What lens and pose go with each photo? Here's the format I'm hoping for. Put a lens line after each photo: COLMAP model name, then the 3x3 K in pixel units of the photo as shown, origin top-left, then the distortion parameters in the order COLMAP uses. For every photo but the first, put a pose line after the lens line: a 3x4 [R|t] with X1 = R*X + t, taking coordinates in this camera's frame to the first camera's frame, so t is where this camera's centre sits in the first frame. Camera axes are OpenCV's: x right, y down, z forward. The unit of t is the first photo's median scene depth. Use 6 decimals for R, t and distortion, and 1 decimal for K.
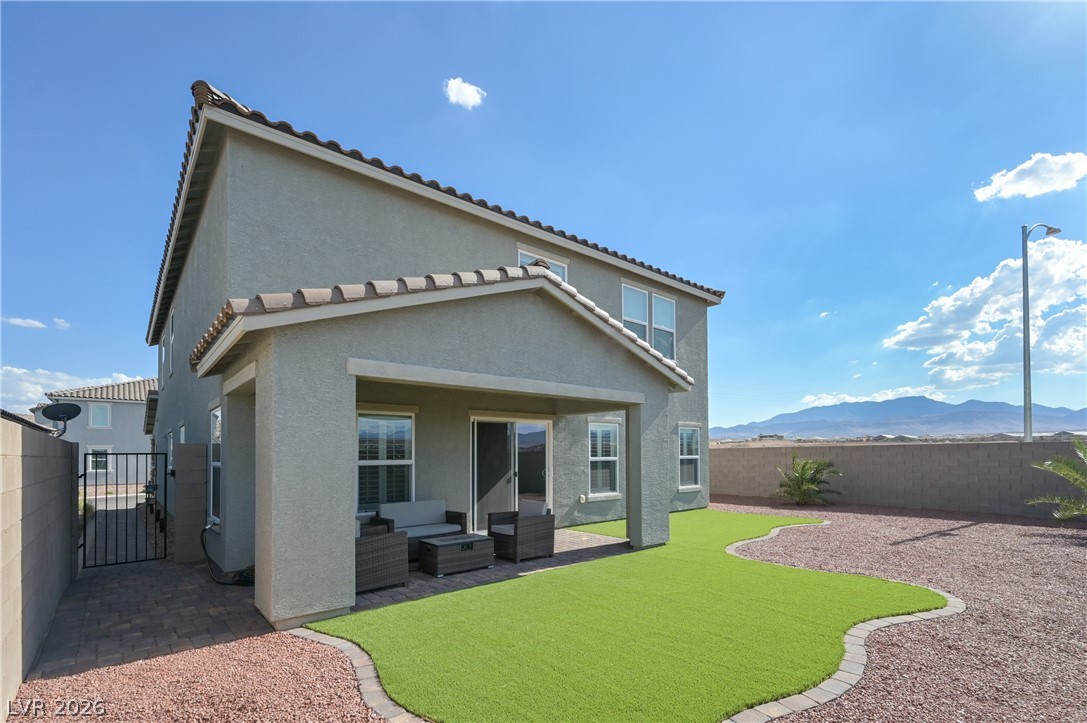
lens RADIAL K [[492.3, 0, 538.6], [0, 492.3, 450.6], [0, 0, 1]] dist [0.002077, -0.000038]
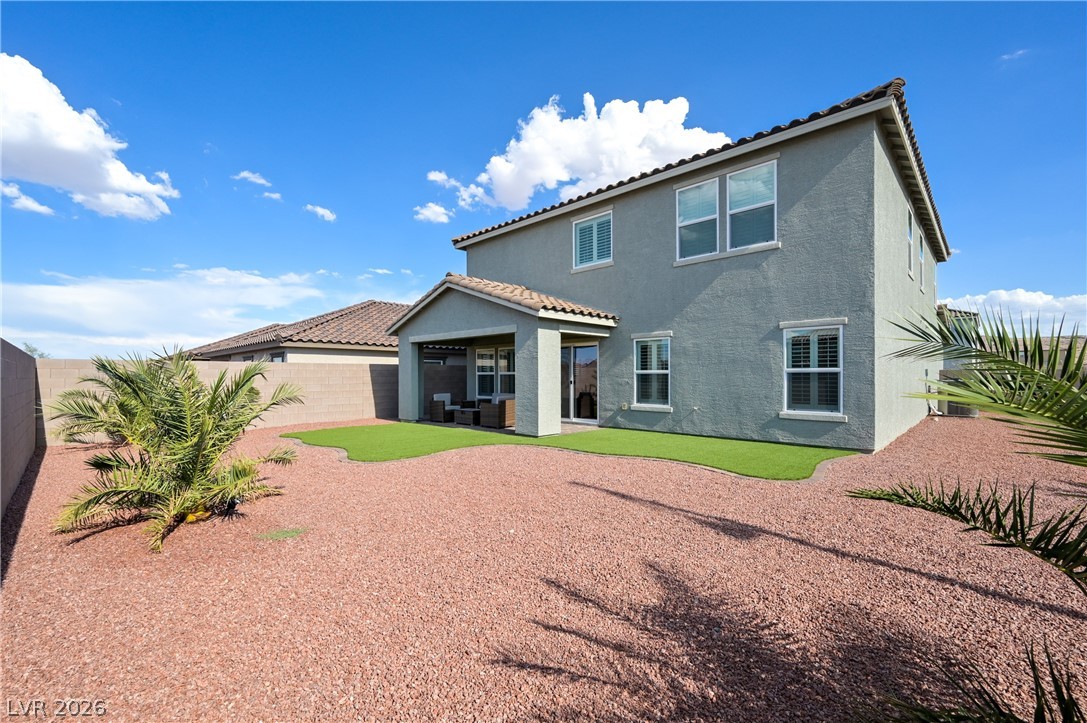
lens RADIAL K [[452.1, 0, 530.3], [0, 452.1, 378.6], [0, 0, 1]] dist [-0.003467, 0.000281]
pose [[0.087299, 0.016348, -0.996048, 1.254647], [0.015026, 0.999730, 0.017726, 0.010976], [0.996069, -0.016514, 0.087030, 0.766481]]
